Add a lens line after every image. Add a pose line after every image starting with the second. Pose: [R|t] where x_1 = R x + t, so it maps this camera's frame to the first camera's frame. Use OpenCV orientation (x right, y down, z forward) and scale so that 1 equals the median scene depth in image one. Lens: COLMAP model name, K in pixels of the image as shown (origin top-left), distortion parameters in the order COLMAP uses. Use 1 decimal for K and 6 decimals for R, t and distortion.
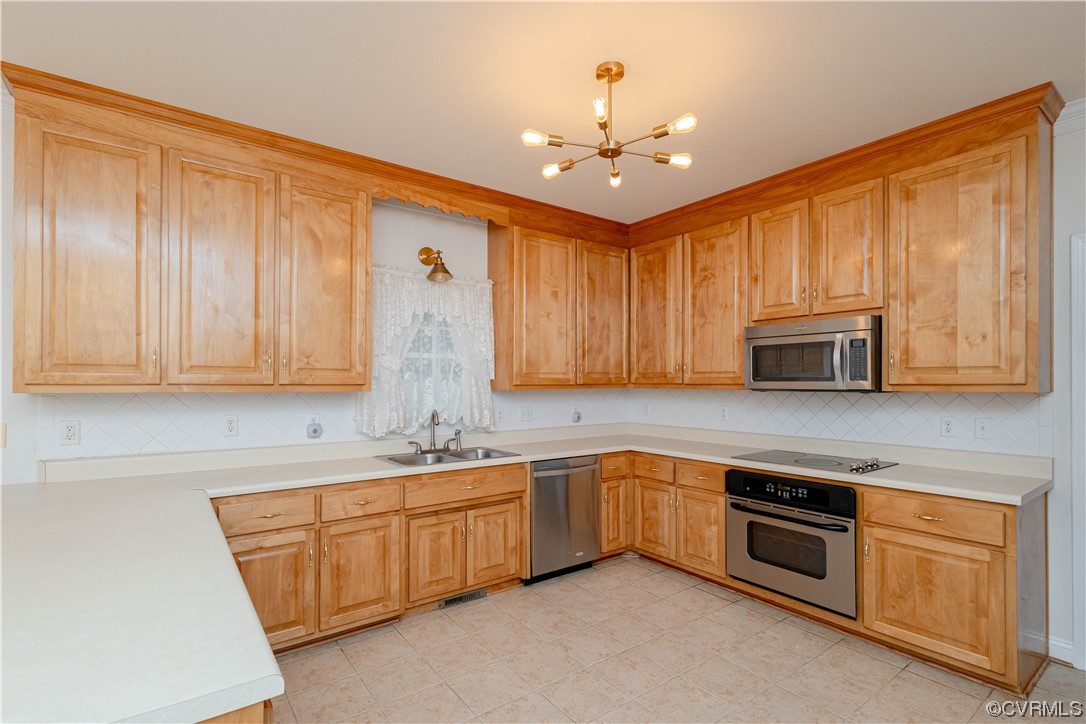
lens RADIAL K [[503.4, 0, 549.7], [0, 503.4, 379.9], [0, 0, 1]] dist [0.006444, -0.001768]
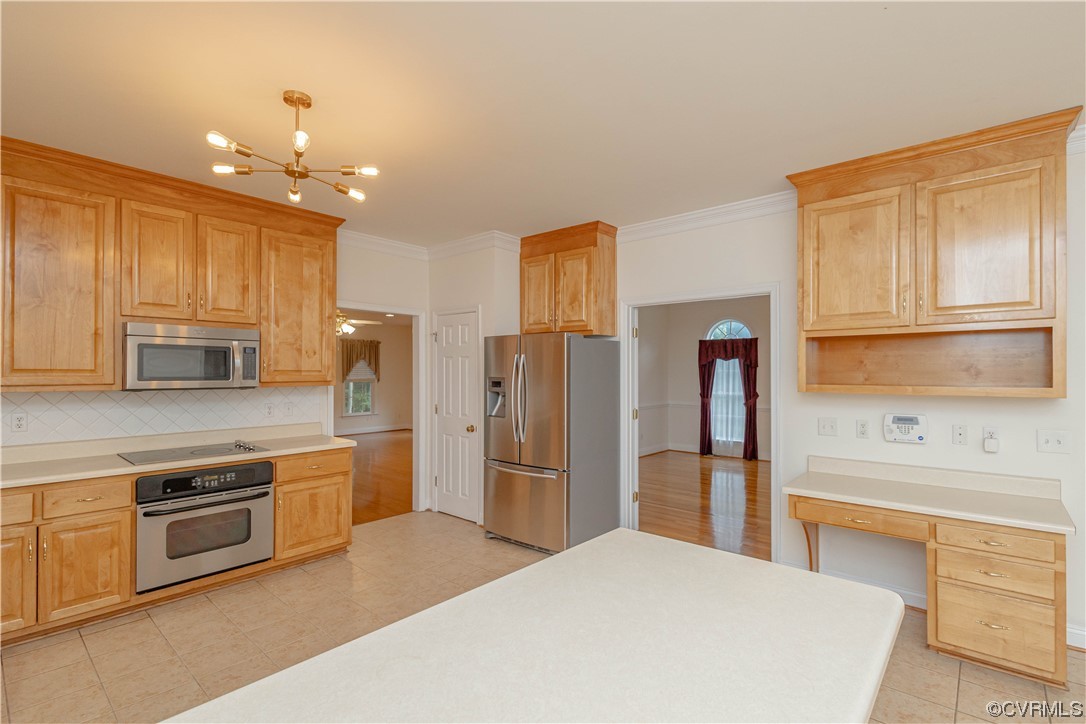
lens RADIAL K [[503.4, 0, 544.8], [0, 503.4, 371.4], [0, 0, 1]] dist [0.006444, -0.001768]
pose [[-0.206235, 0.001272, 0.978502, -0.774574], [-0.006490, 0.999975, -0.002668, -0.020950], [-0.978481, -0.006901, -0.206222, 0.518709]]
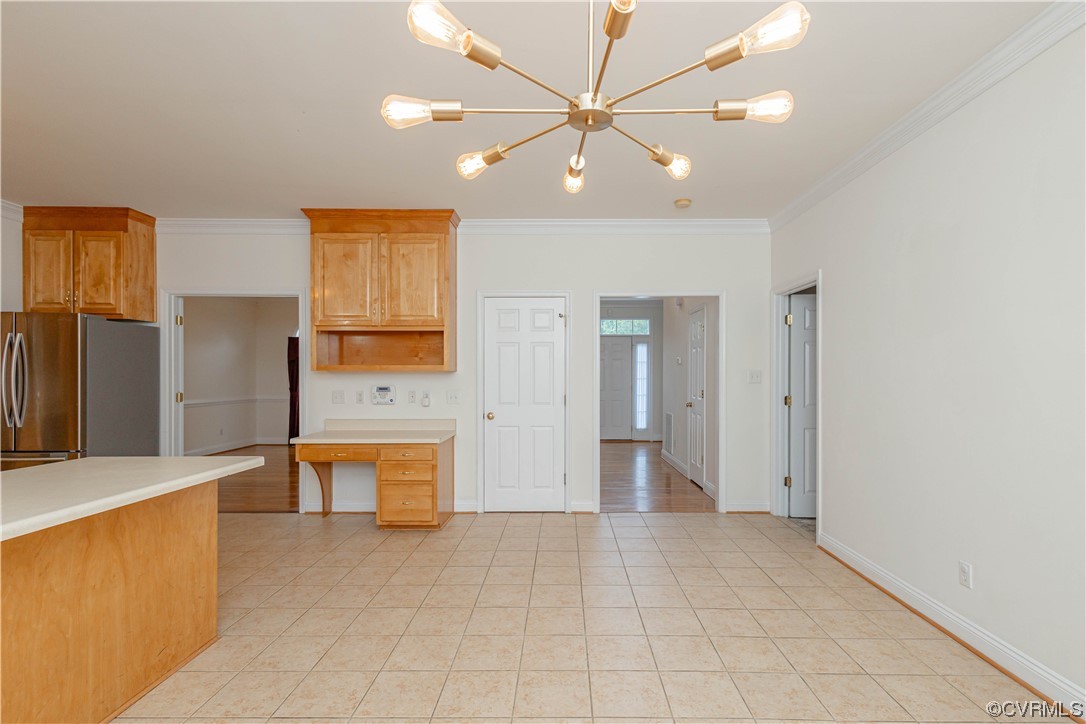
lens RADIAL K [[503.4, 0, 562.0], [0, 503.4, 378.7], [0, 0, 1]] dist [0.006444, -0.001768]
pose [[-0.798550, -0.001892, 0.601925, -1.307712], [-0.005238, 0.999979, -0.003806, 0.044352], [-0.601905, -0.006192, -0.798544, 0.489868]]
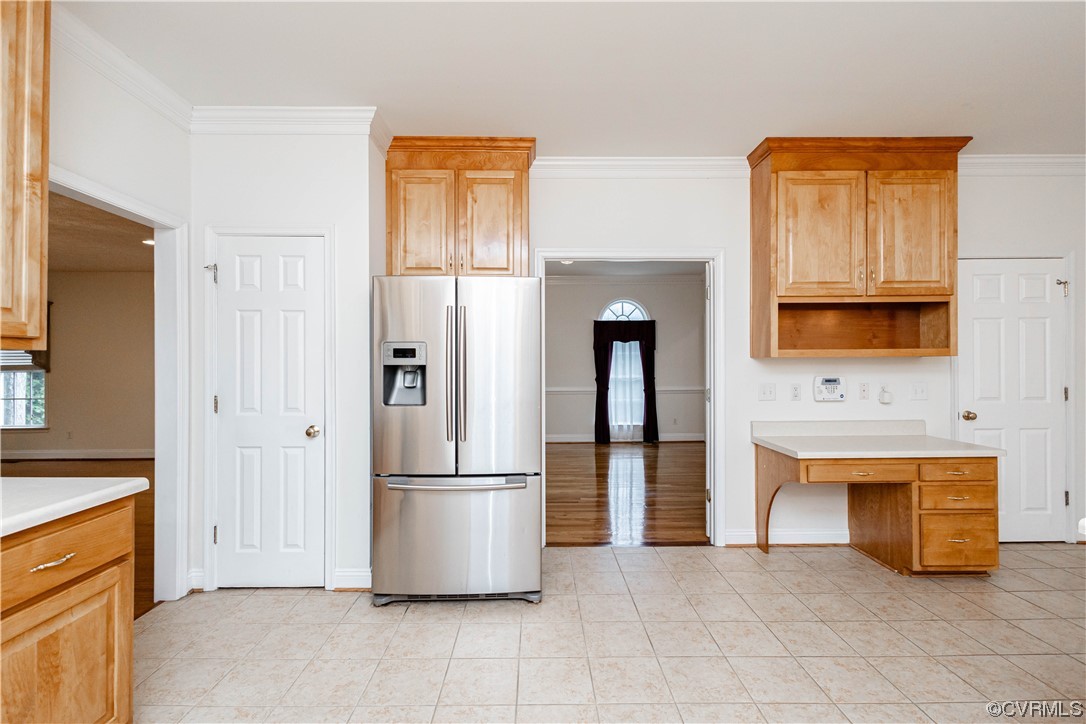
lens RADIAL K [[503.4, 0, 542.7], [0, 503.4, 363.6], [0, 0, 1]] dist [0.006444, -0.001768]
pose [[-0.803504, 0.004265, 0.595284, -0.047866], [0.001512, 0.999986, -0.005124, 0.037526], [-0.595297, -0.003217, -0.803499, 0.939785]]
